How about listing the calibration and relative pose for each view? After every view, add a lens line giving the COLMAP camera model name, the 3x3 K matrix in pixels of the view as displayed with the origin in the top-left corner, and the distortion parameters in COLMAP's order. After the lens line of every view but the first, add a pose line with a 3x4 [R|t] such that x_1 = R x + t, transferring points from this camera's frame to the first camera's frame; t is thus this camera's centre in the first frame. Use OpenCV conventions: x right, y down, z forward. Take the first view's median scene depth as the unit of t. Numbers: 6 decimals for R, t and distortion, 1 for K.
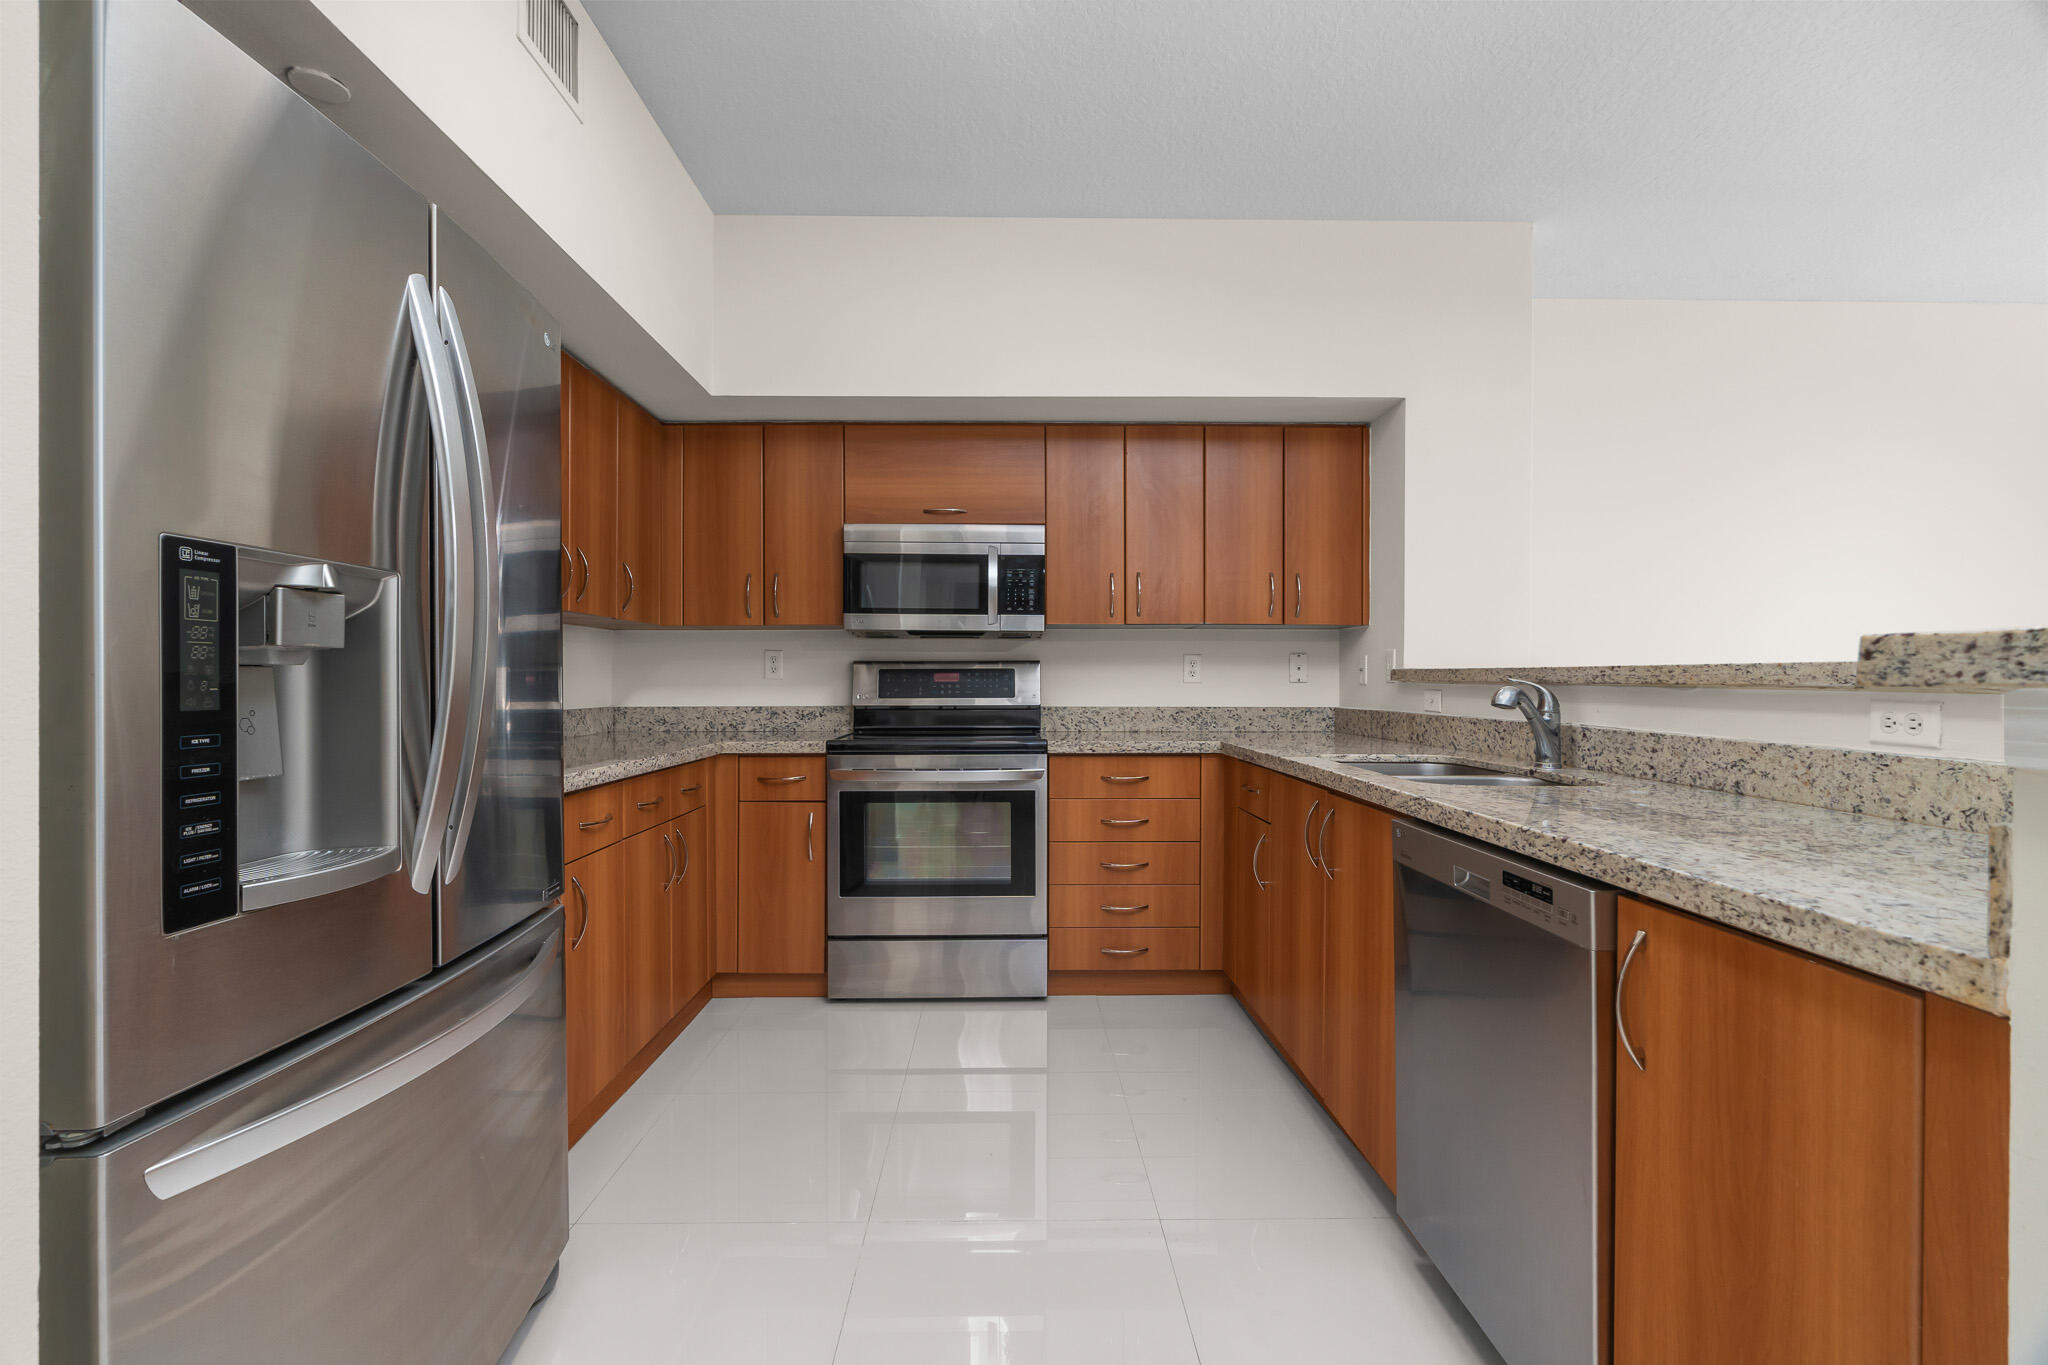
lens RADIAL K [[930.4, 0, 1018.8], [0, 930.4, 680.4], [0, 0, 1]] dist [0.001565, -0.000294]
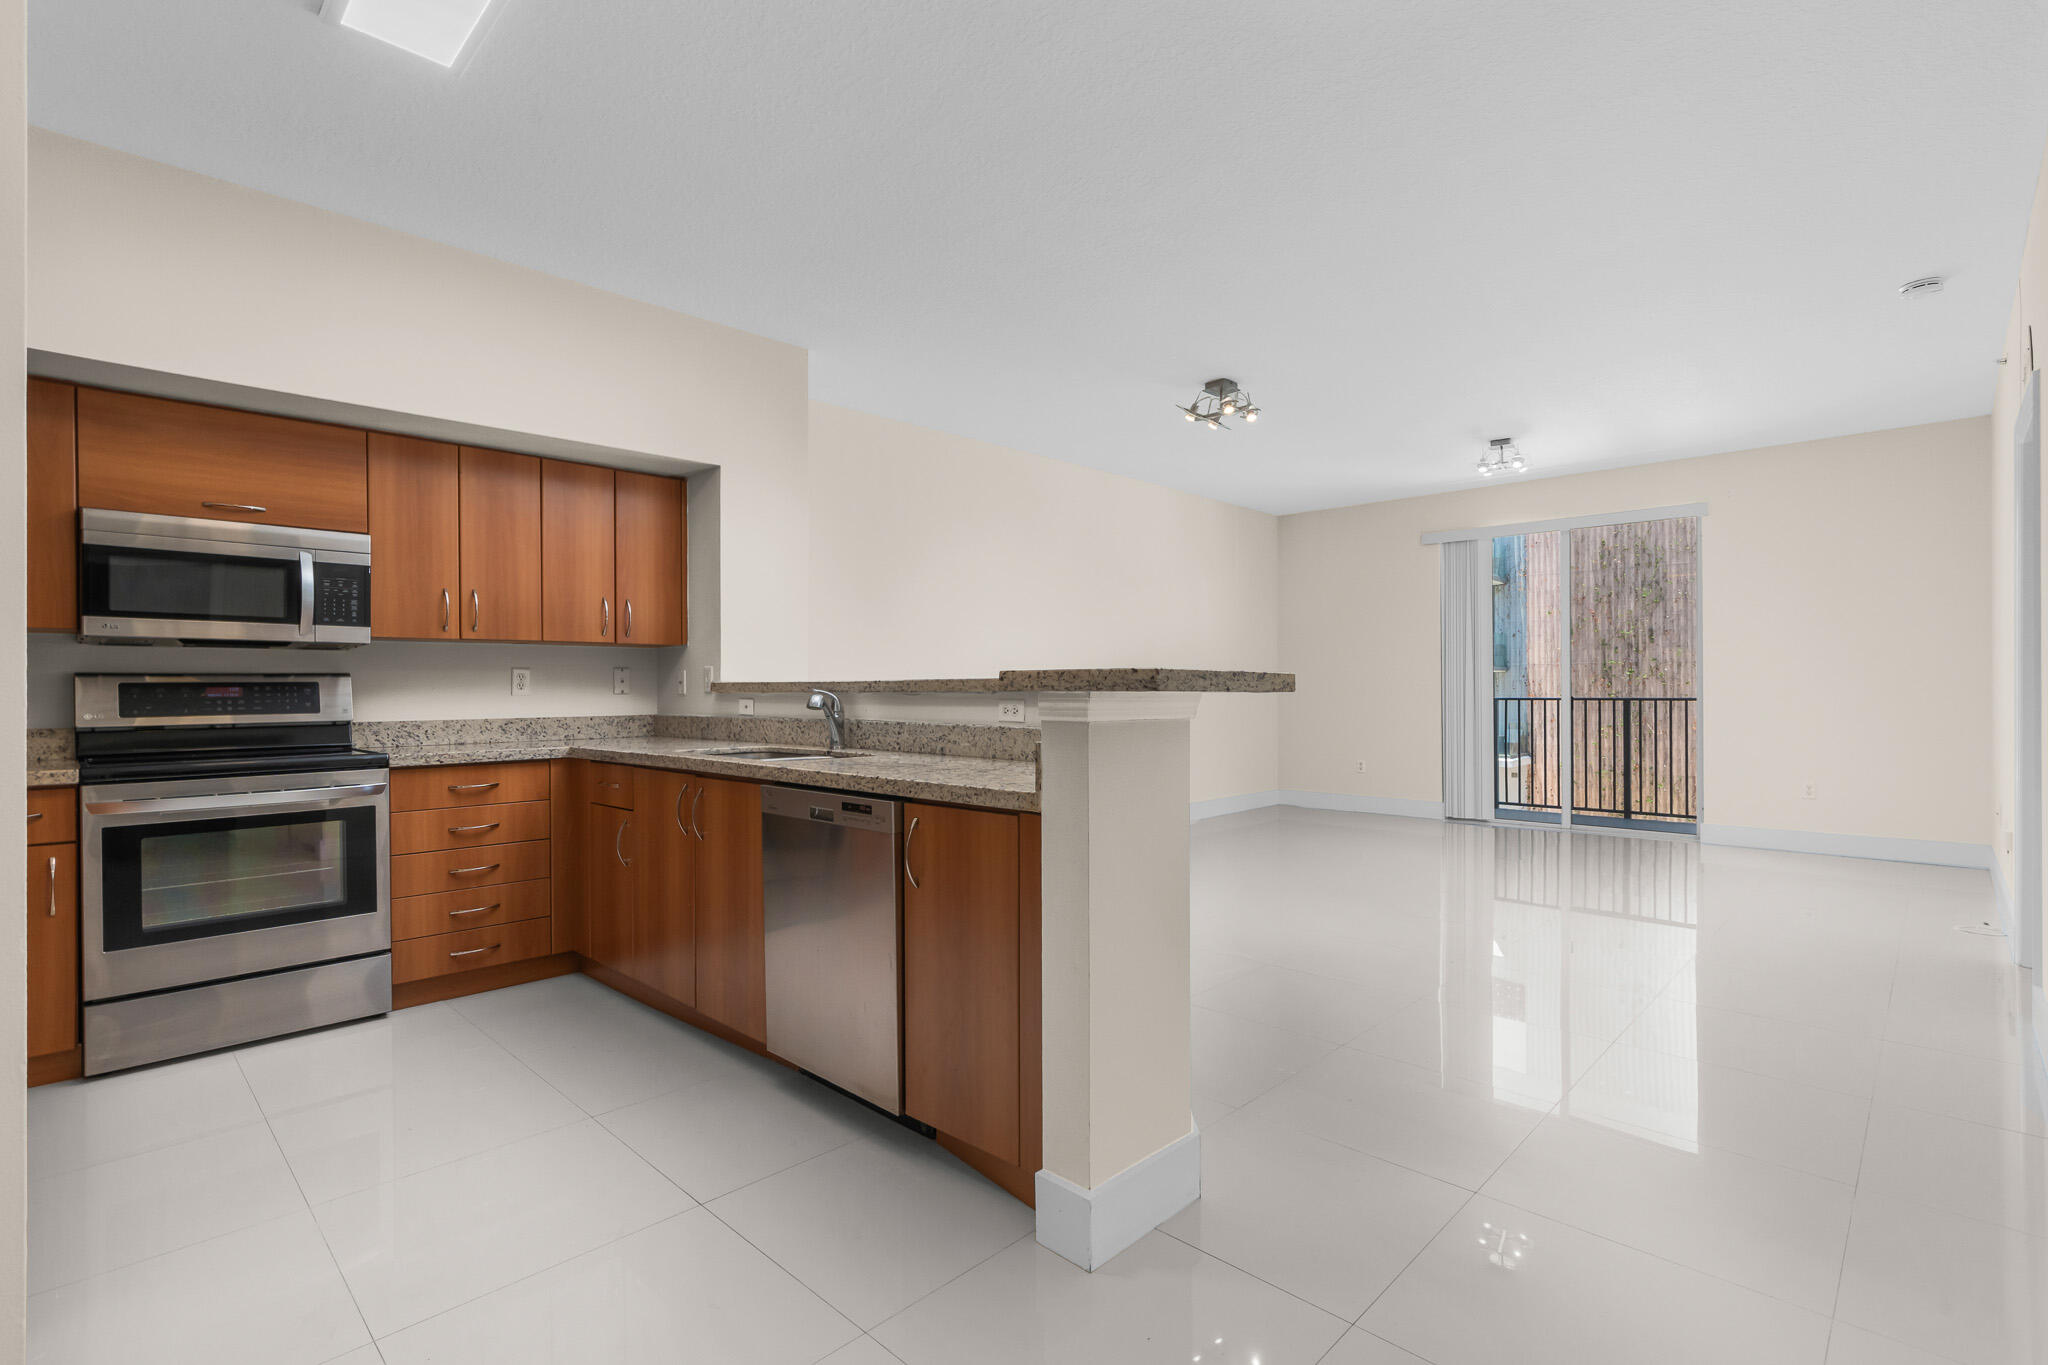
lens RADIAL K [[959.0, 0, 1030.1], [0, 959.0, 686.7], [0, 0, 1]] dist [-0.001549, 0.000489]
pose [[0.708804, -0.005001, 0.705388, -0.203637], [0.008663, 0.999961, -0.001616, -0.000415], [-0.705352, 0.007256, 0.708820, -0.210238]]
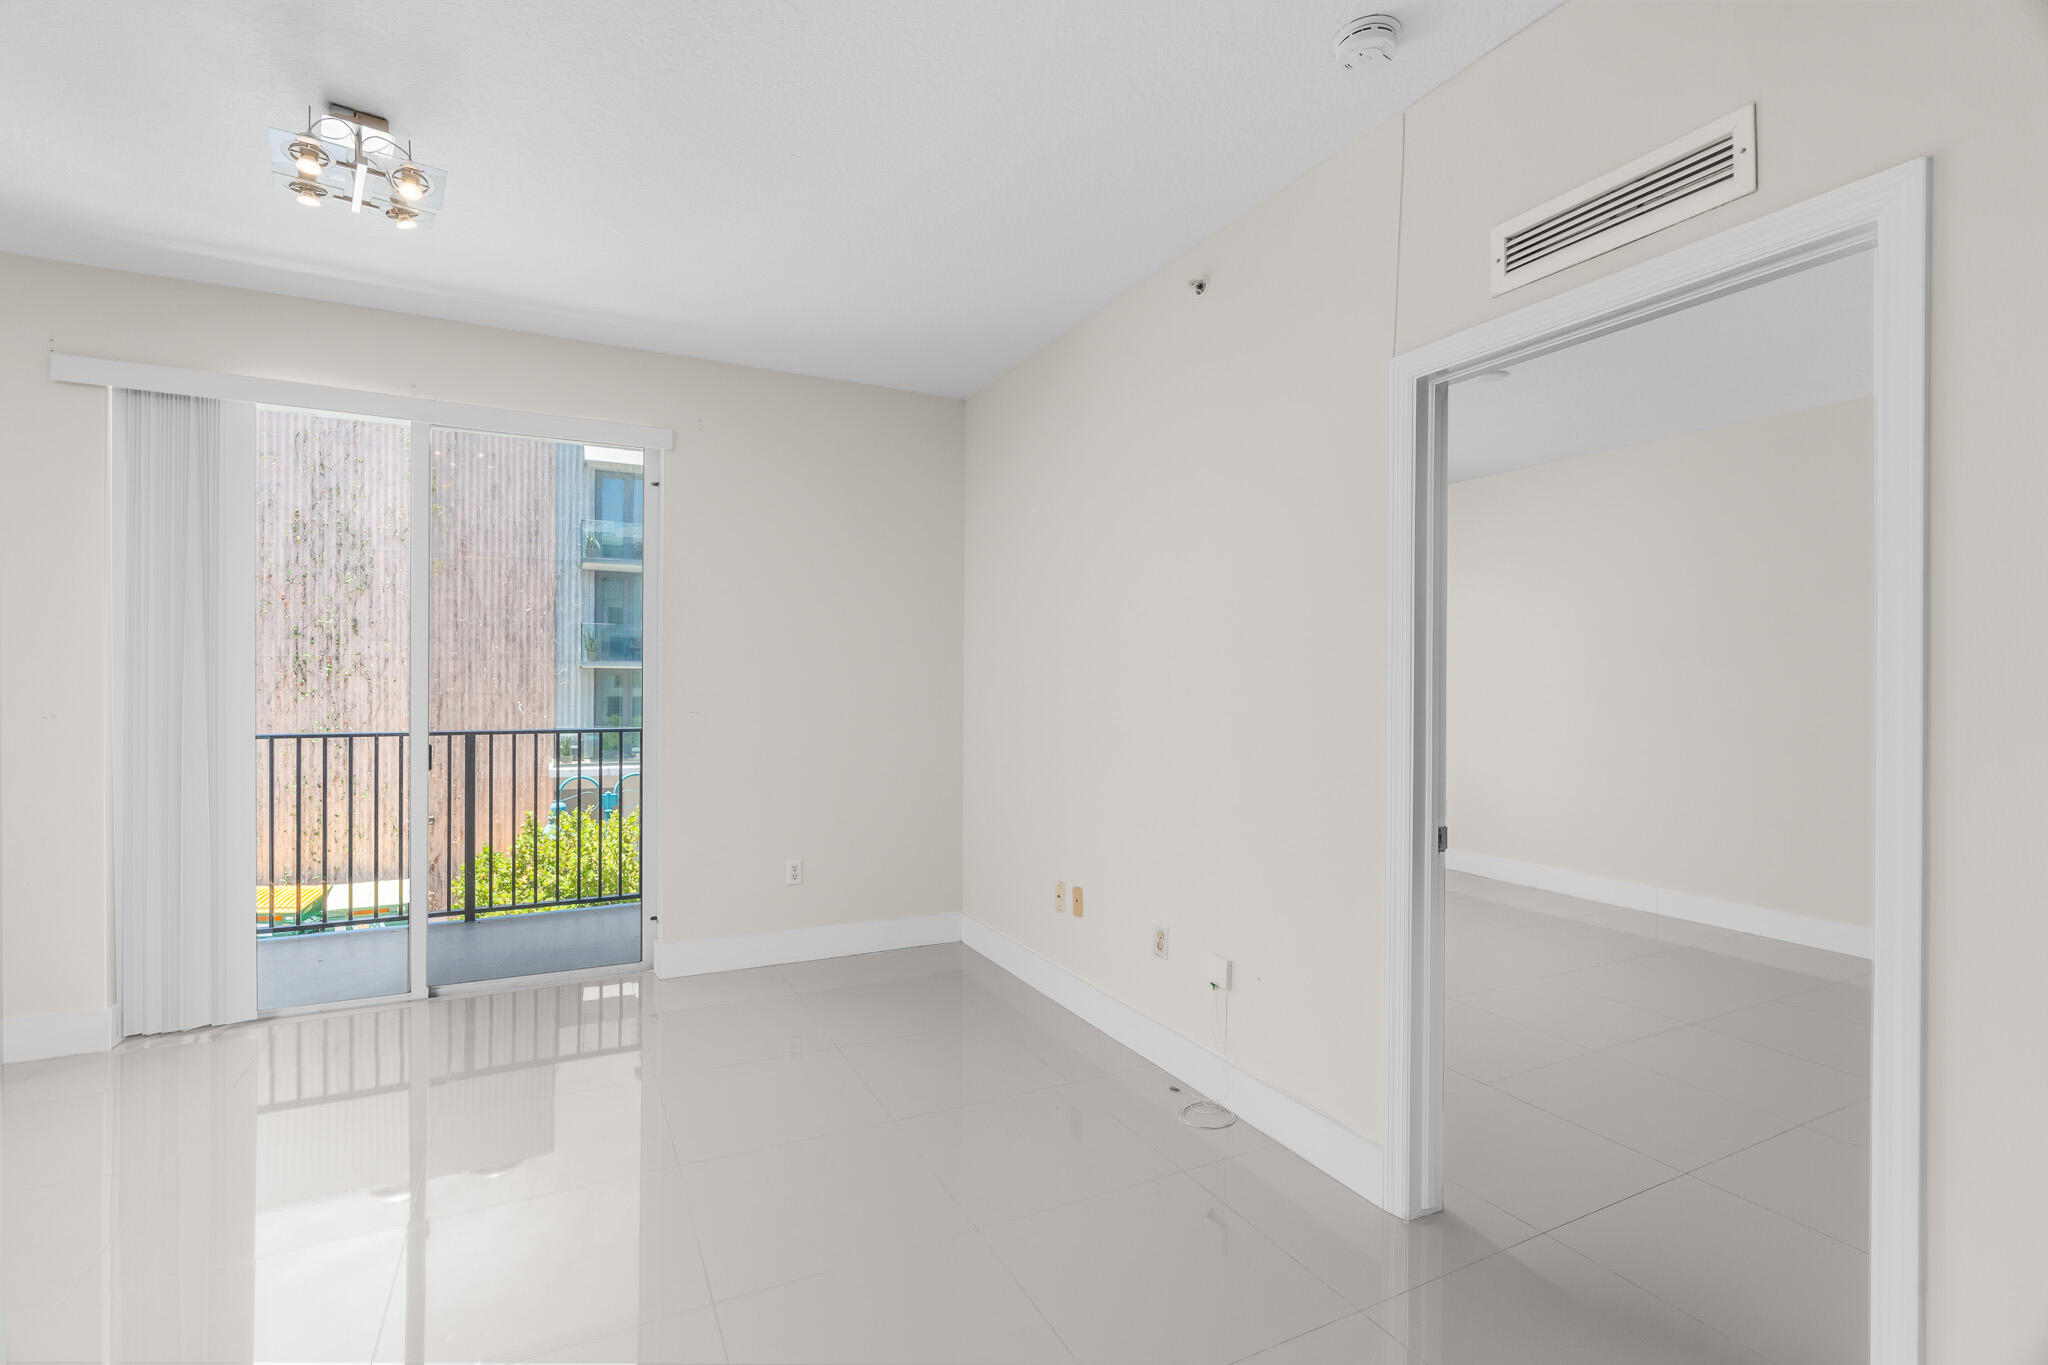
lens RADIAL K [[936.7, 0, 1028.4], [0, 936.7, 681.7], [0, 0, 1]] dist [-0.001186, -0.000291]
pose [[-0.423569, -0.006902, 0.905837, 0.983922], [-0.004925, 0.999974, 0.005316, -0.062724], [-0.905850, -0.002210, -0.423592, 0.339996]]
